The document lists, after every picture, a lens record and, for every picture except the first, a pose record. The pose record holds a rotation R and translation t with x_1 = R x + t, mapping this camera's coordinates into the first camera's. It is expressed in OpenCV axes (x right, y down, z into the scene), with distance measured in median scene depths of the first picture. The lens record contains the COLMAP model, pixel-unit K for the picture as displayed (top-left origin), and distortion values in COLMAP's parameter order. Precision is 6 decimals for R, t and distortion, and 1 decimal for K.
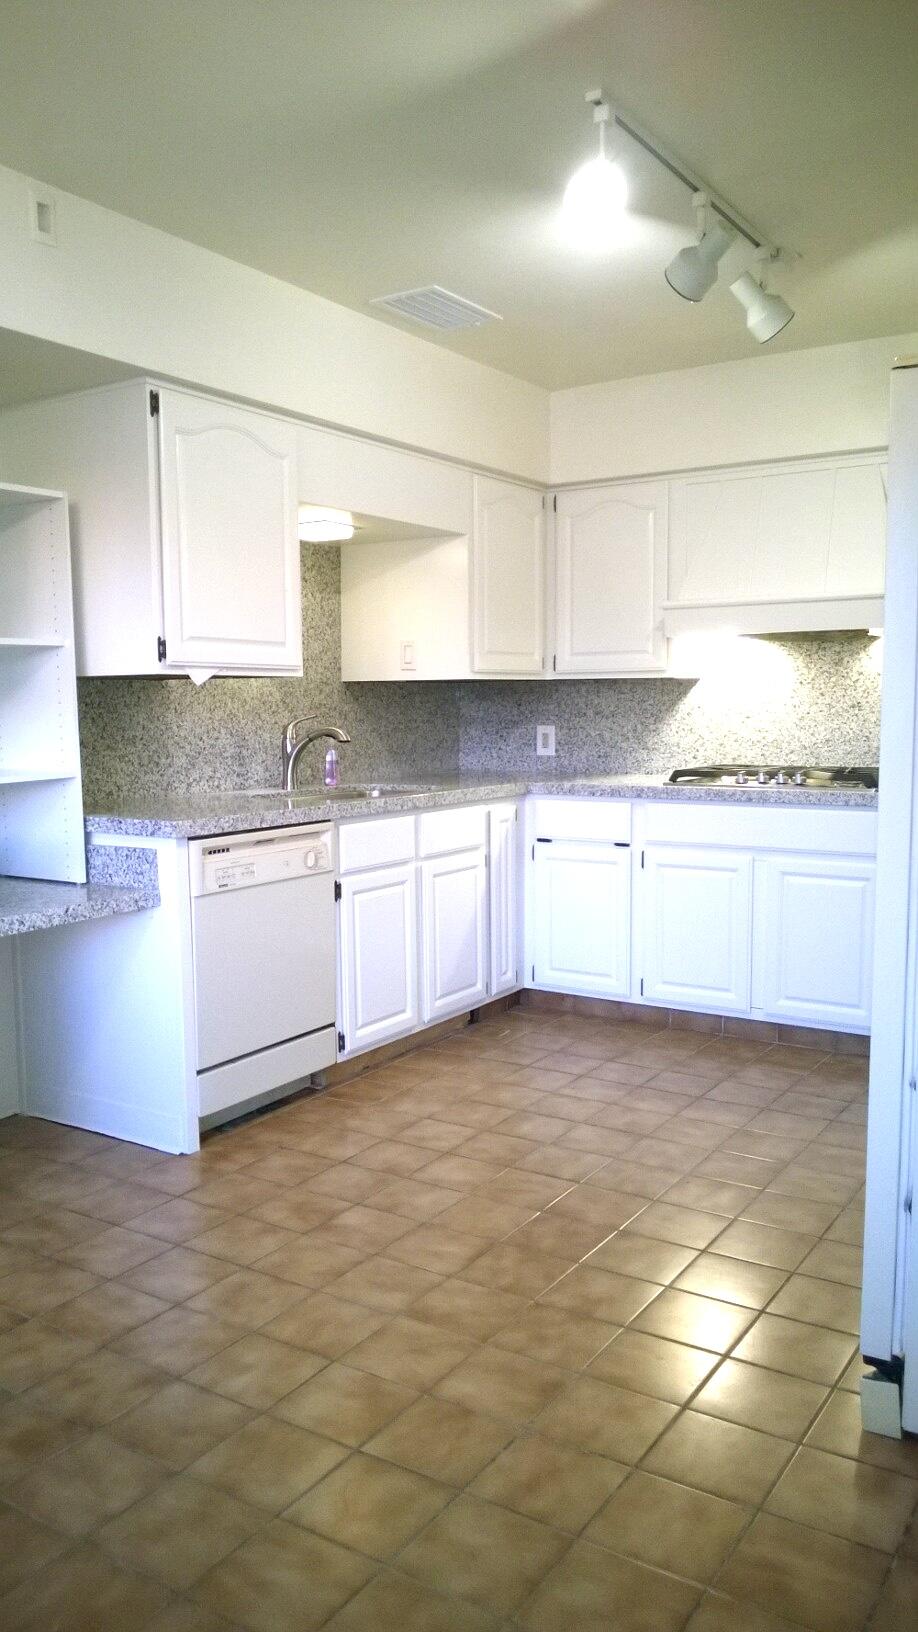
lens RADIAL K [[1243.1, 0, 458.0], [0, 1243.1, 827.1], [0, 0, 1]] dist [0.000336, -0.052401]
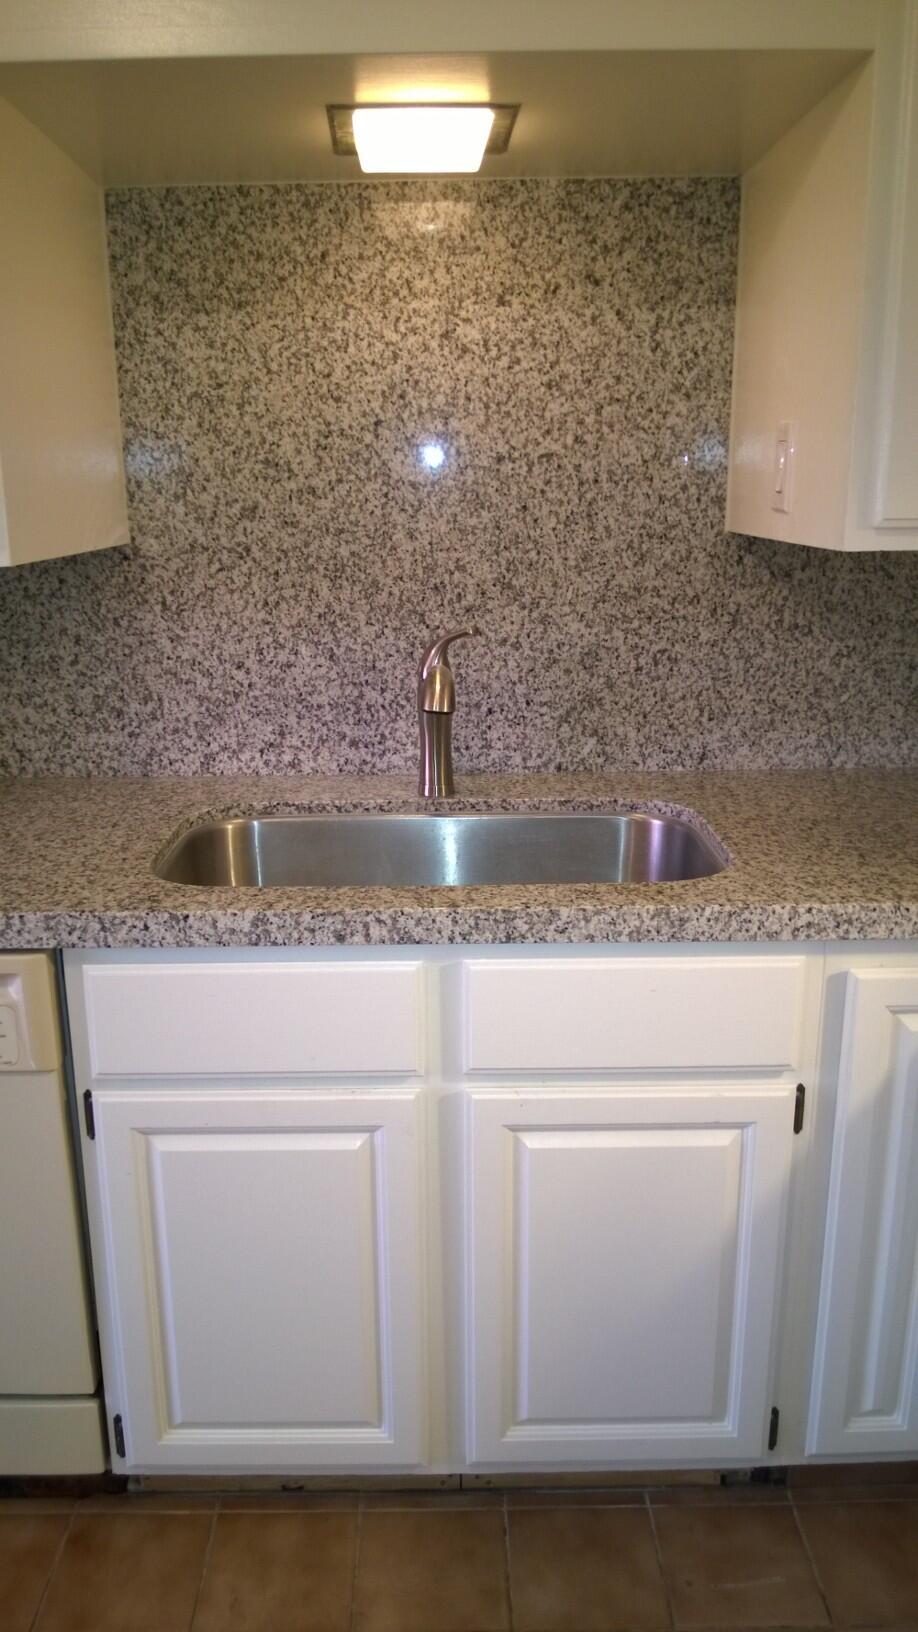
lens RADIAL K [[1243.1, 0, 458.0], [0, 1243.1, 827.1], [0, 0, 1]] dist [0.000336, -0.052401]
pose [[0.530302, 0.222813, -0.818006, 0.245828], [-0.075017, 0.973395, 0.216507, -0.120621], [0.844483, -0.053449, 0.532908, 0.812328]]
